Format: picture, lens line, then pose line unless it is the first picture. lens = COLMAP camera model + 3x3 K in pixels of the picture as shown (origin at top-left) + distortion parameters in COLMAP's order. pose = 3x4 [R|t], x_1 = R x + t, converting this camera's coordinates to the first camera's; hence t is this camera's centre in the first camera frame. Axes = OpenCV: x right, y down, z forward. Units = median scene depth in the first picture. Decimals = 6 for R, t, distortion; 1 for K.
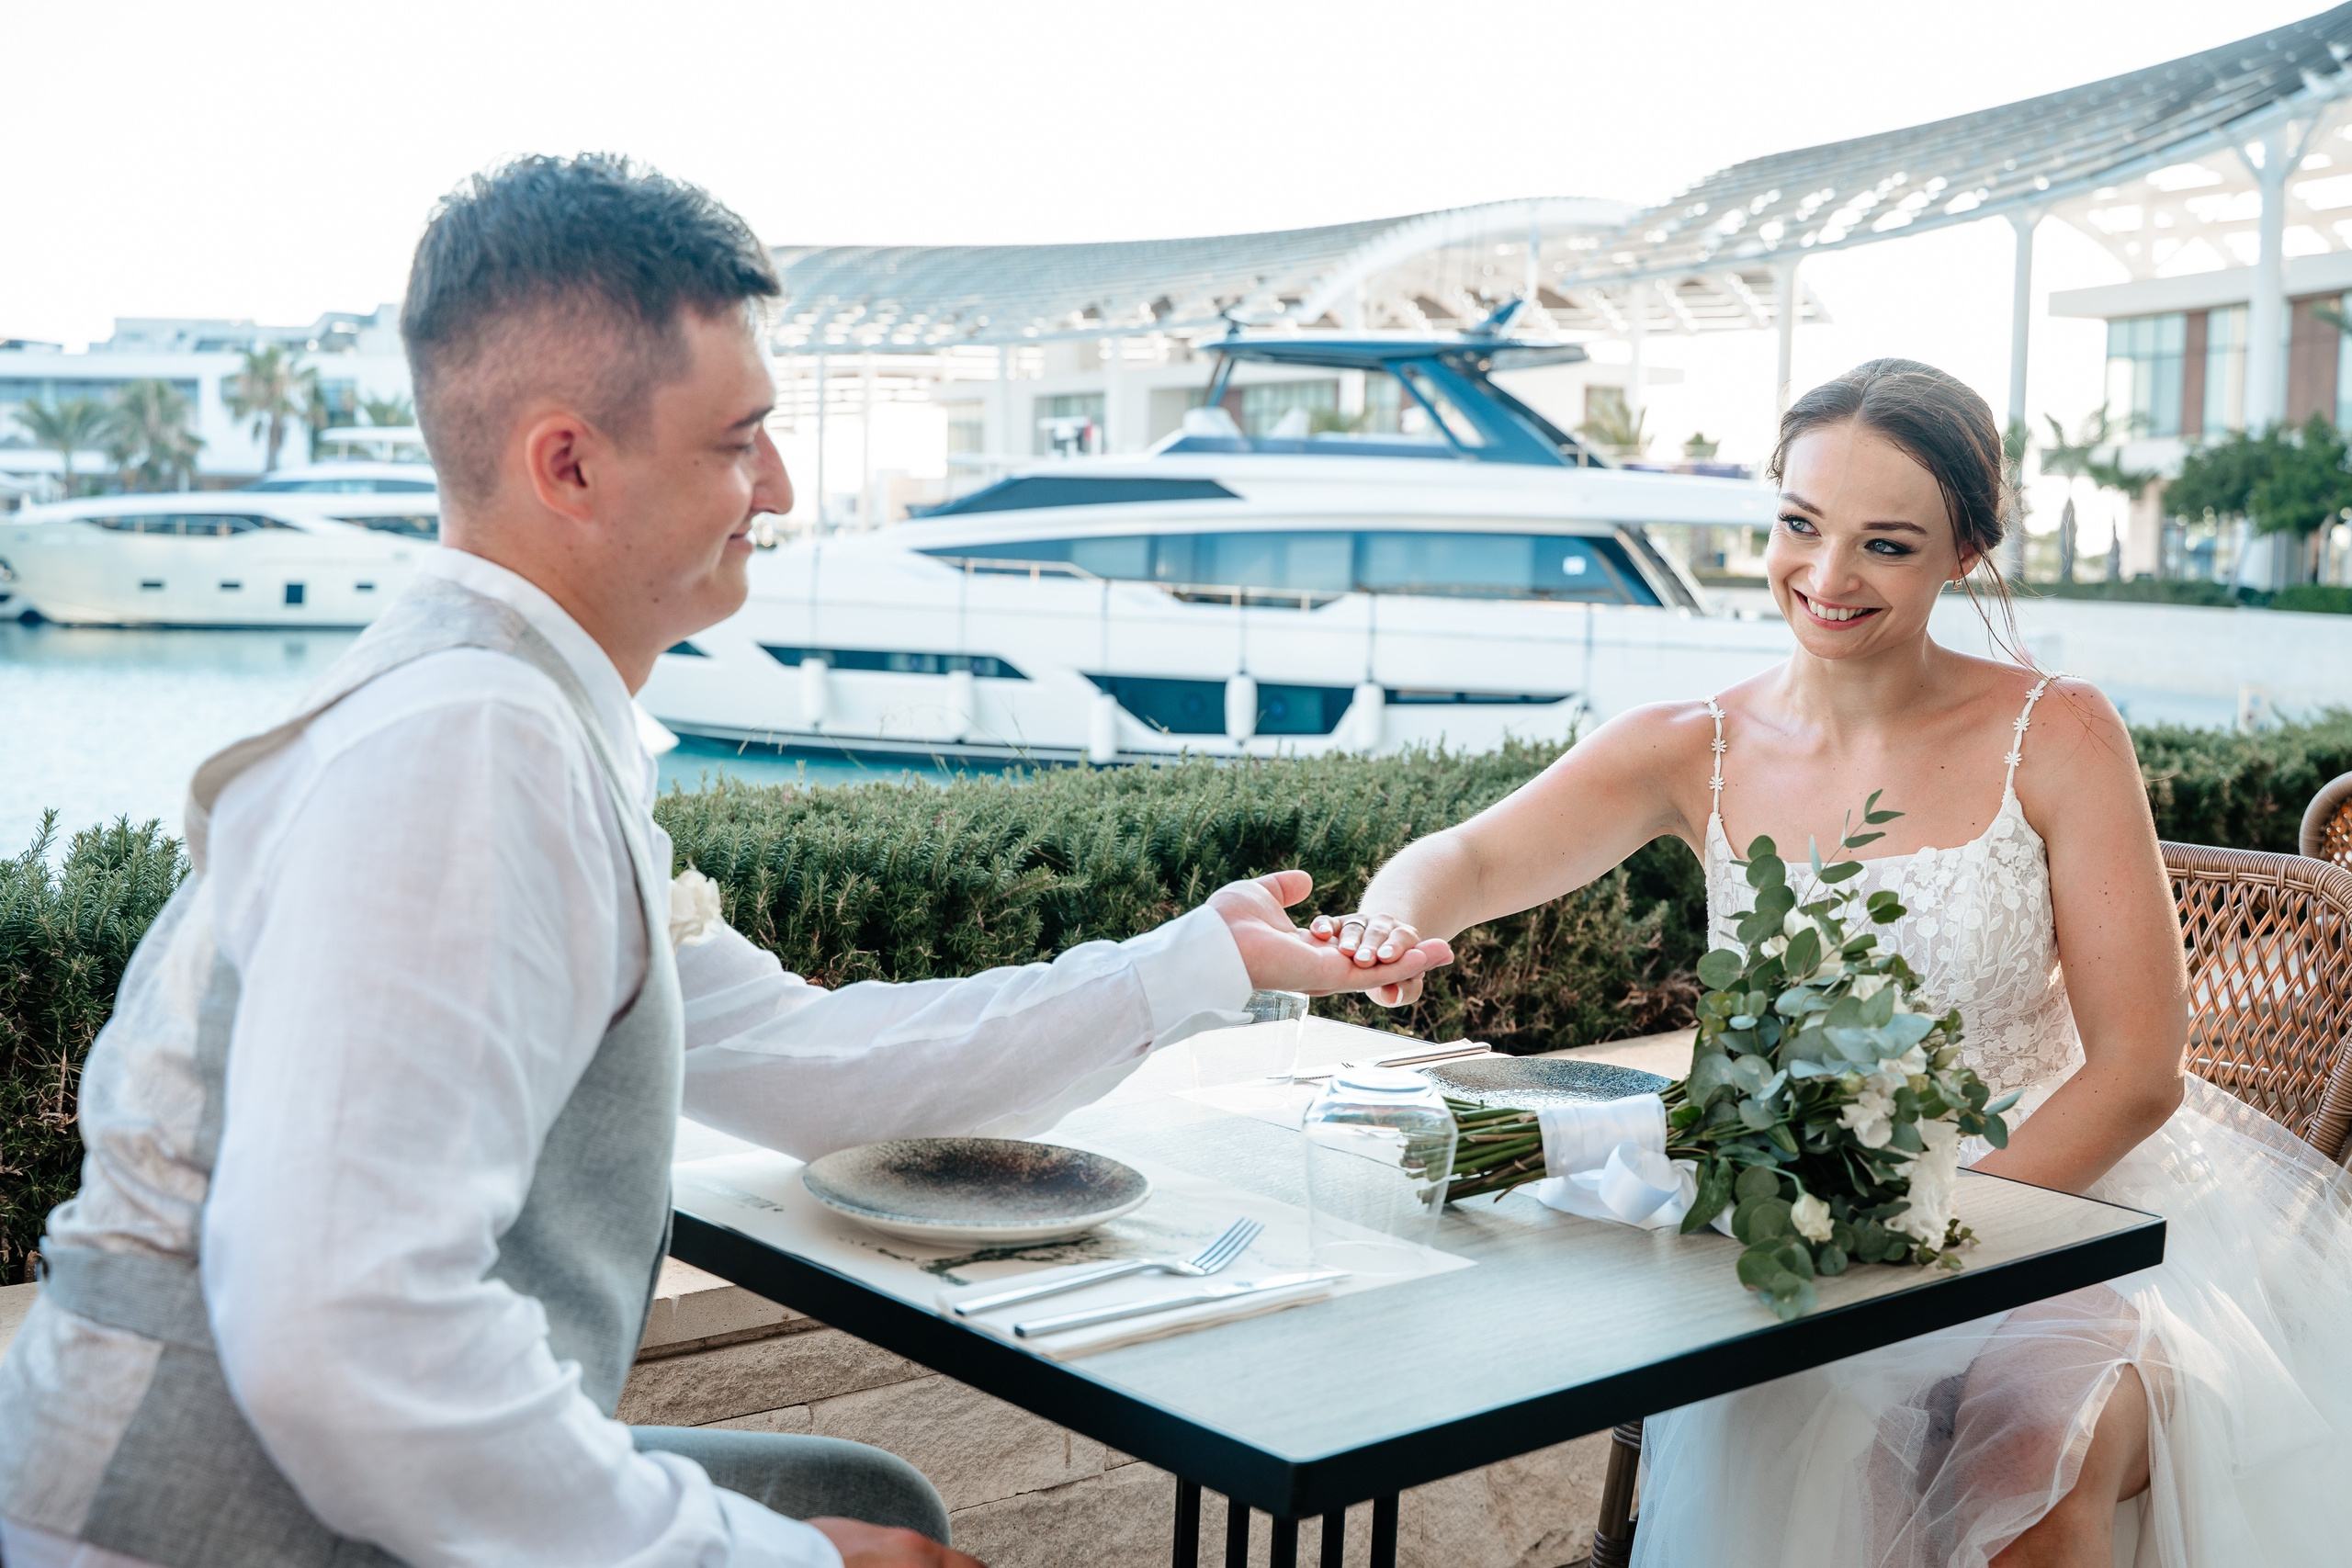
lens RADIAL K [[2750.6, 0, 1176.0], [0, 2750.6, 784.0], [0, 0, 1]] dist [0.004460, 0.040894]
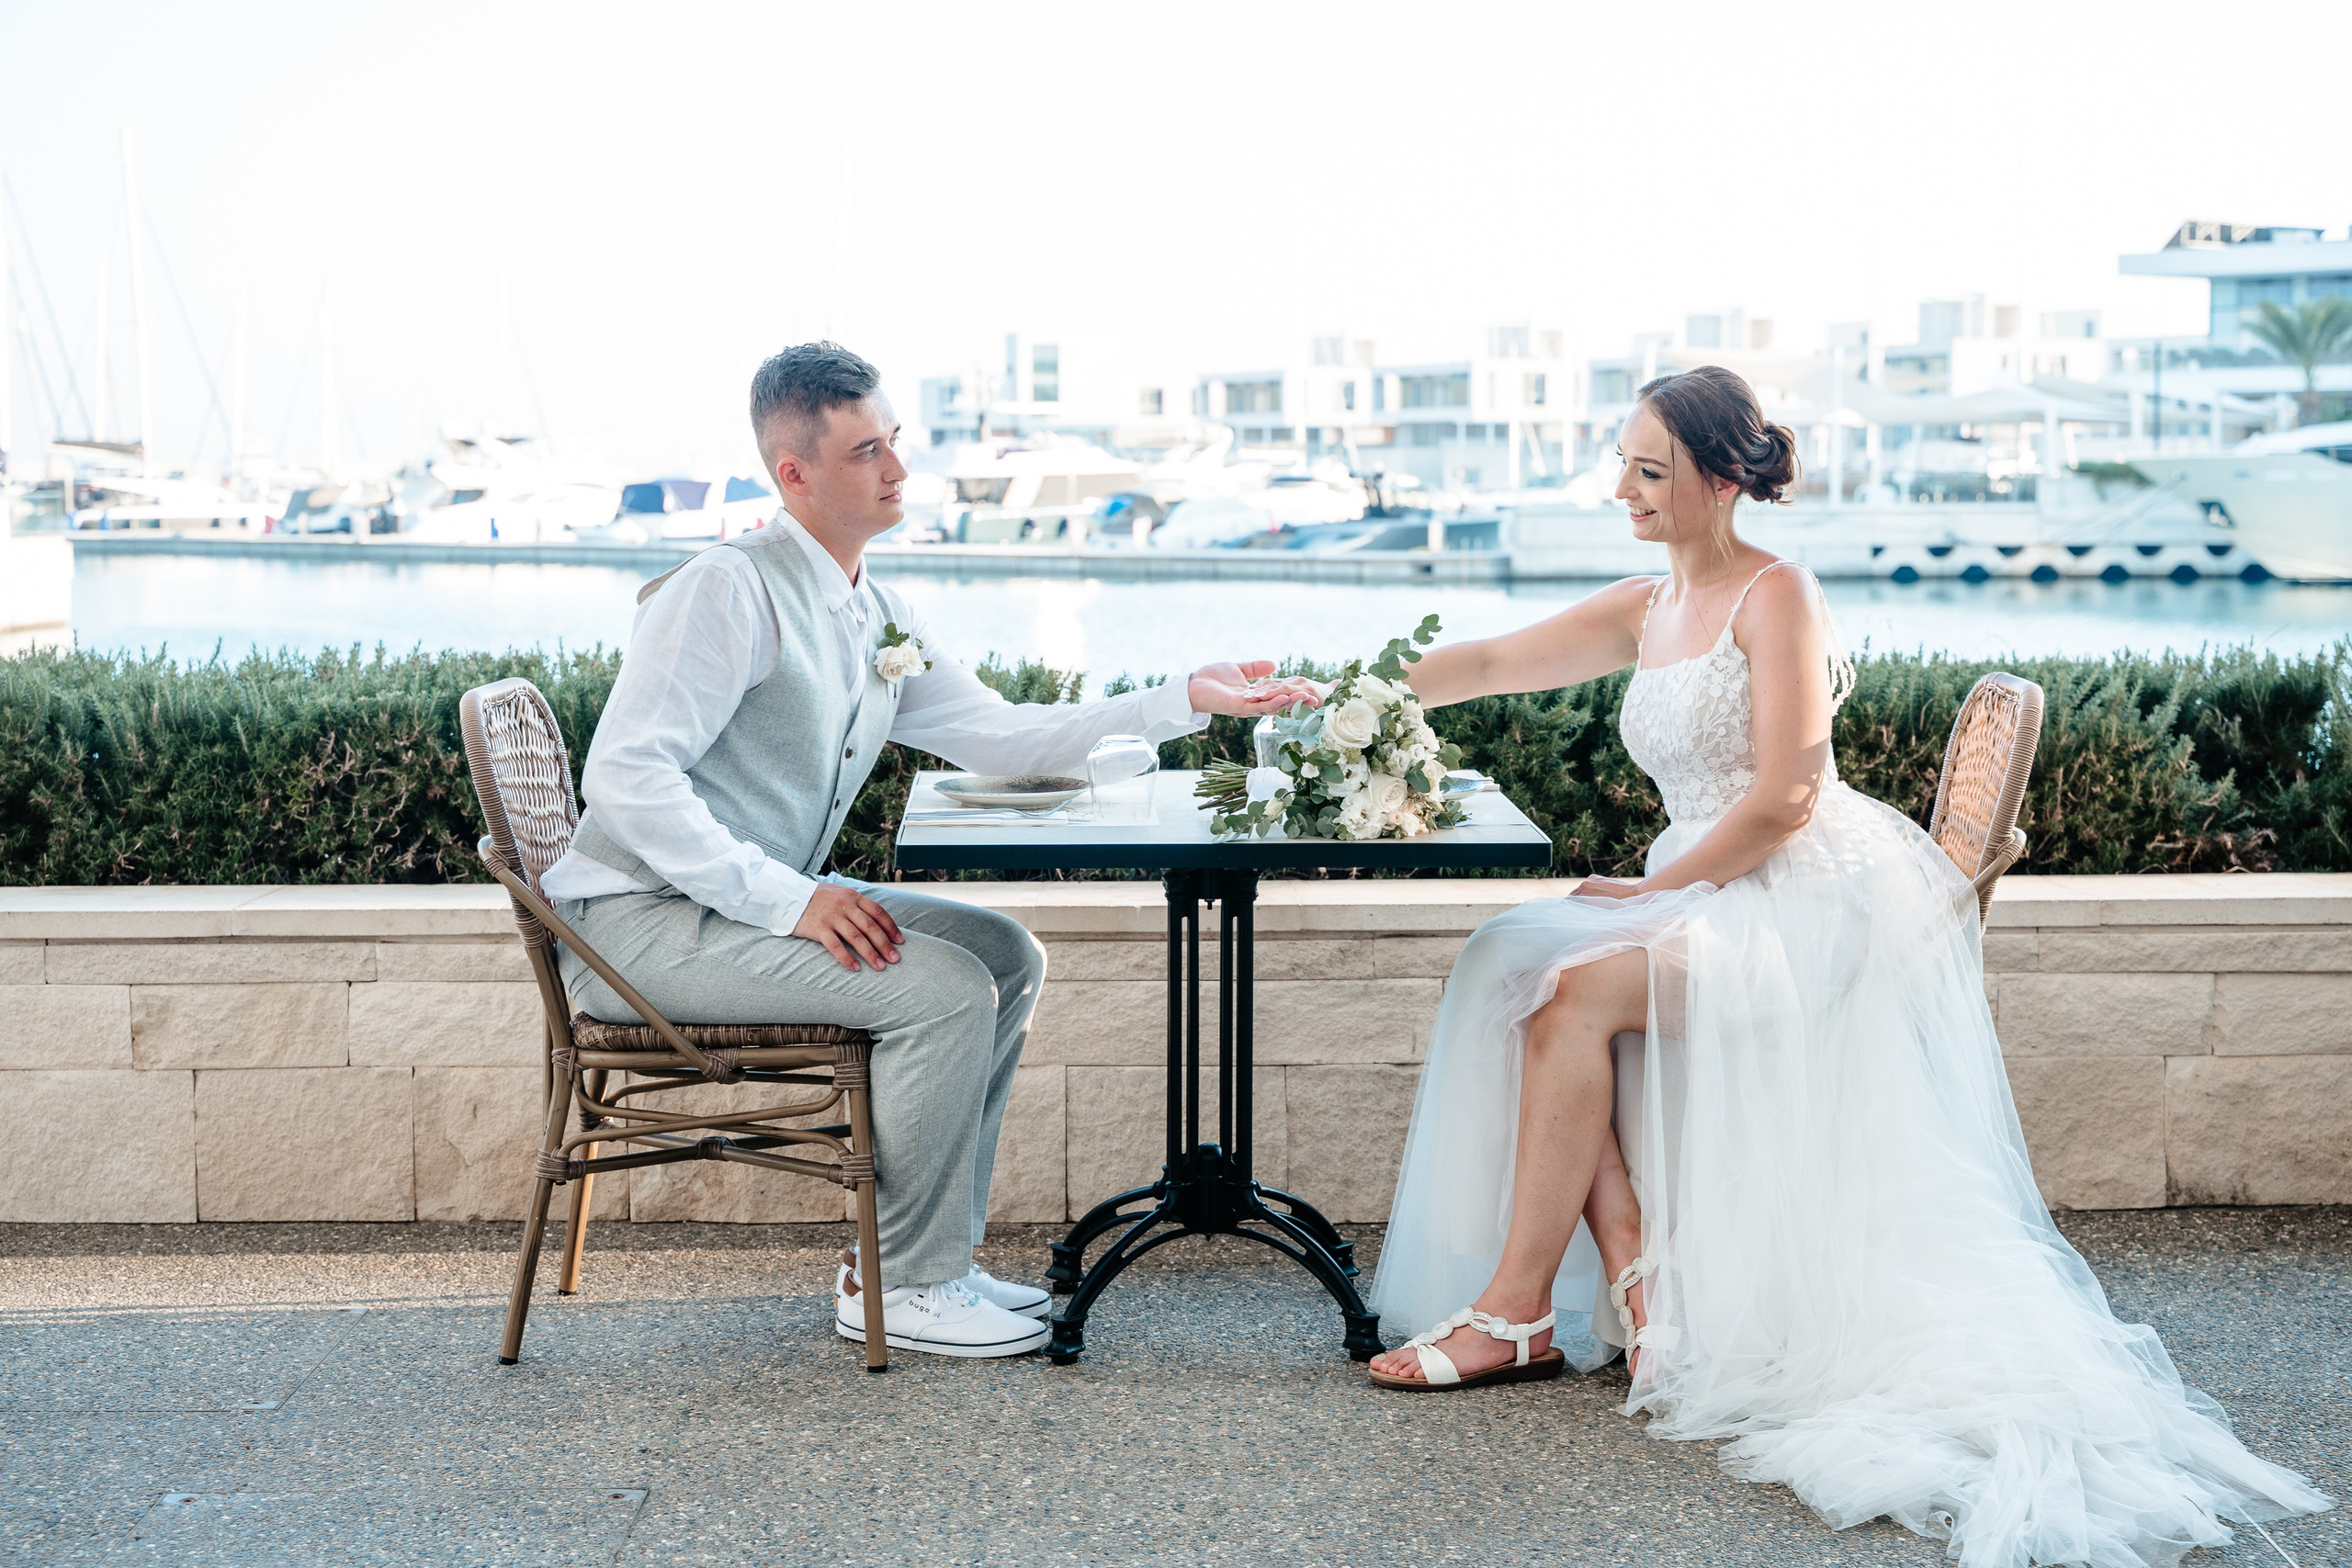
lens RADIAL K [[3654.2, 0, 1176.0], [0, 3654.2, 784.0], [0, 0, 1]] dist [-0.006775, -0.062679]
pose [[0.764602, 0.026754, -0.643948, 1.015010], [-0.028514, 0.999564, 0.007672, 0.062252], [0.643872, 0.012495, 0.765031, -0.610787]]
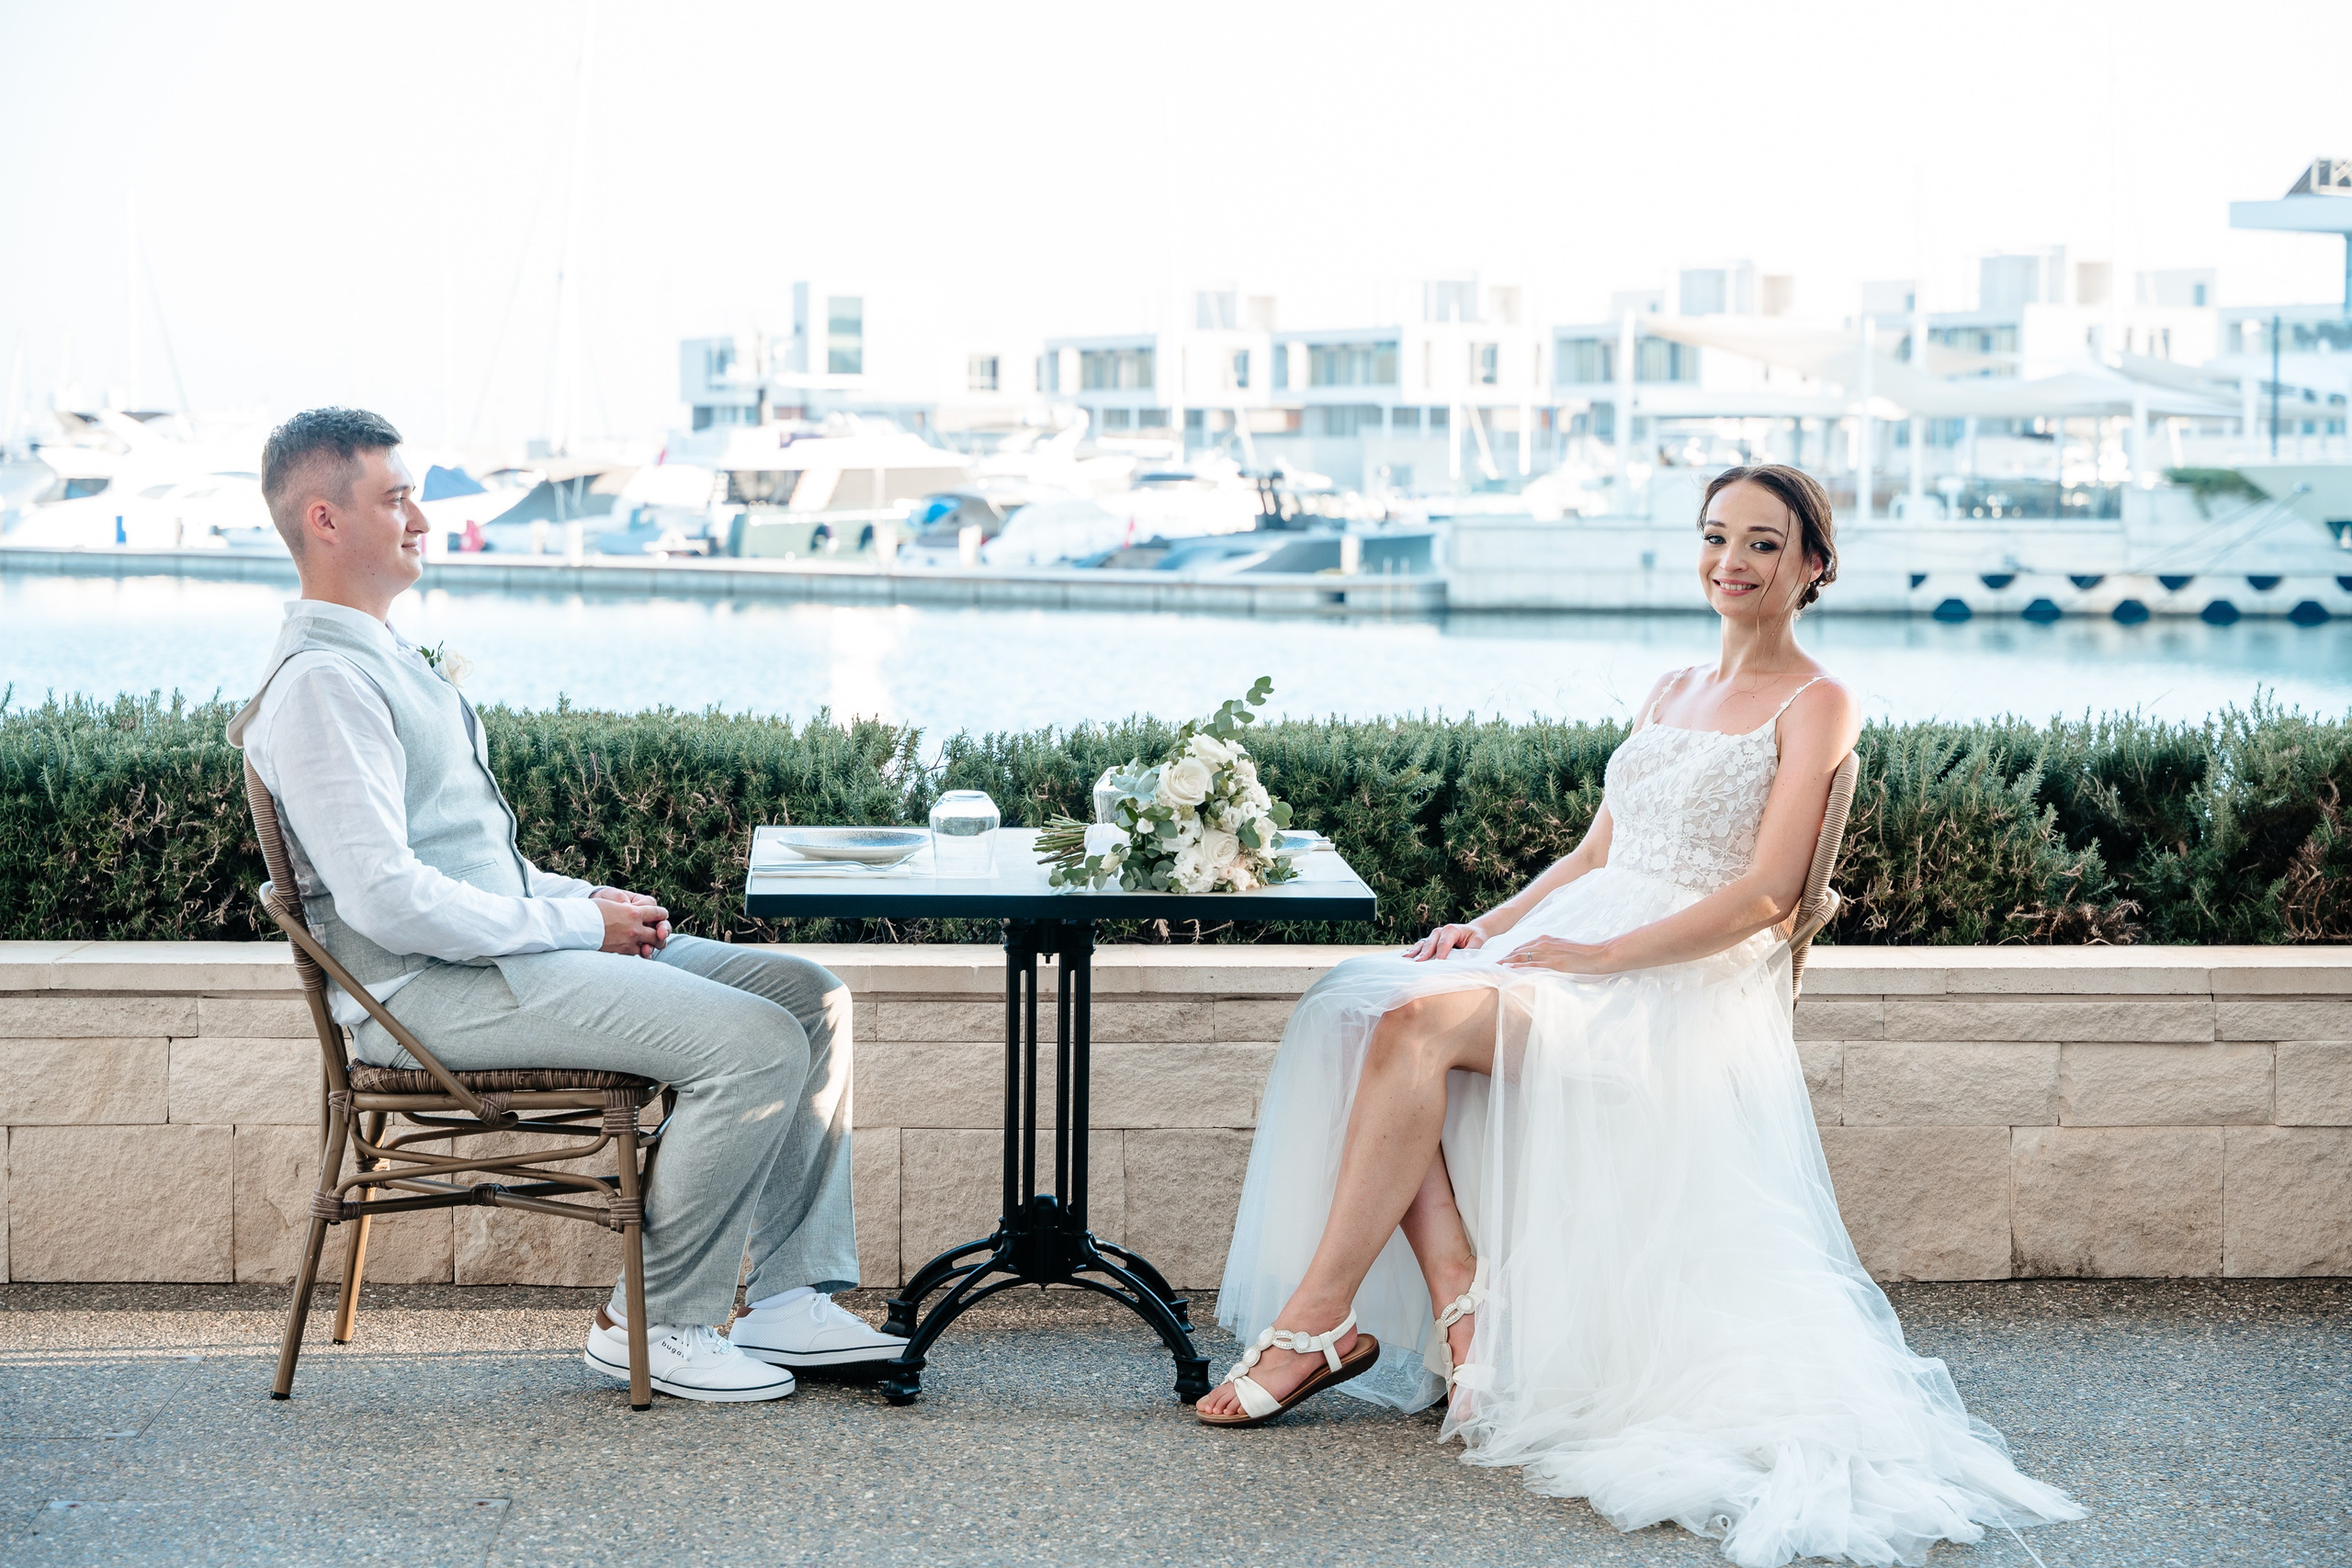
lens RADIAL K [[4829.6, 0, 1176.0], [0, 4829.6, 784.0], [0, 0, 1]] dist [0.011936, -0.145372]
pose [[0.785946, 0.021686, -0.617914, 1.361505], [-0.037332, 0.999226, -0.012415, 0.073394], [0.617167, 0.032825, 0.786147, -1.025130]]
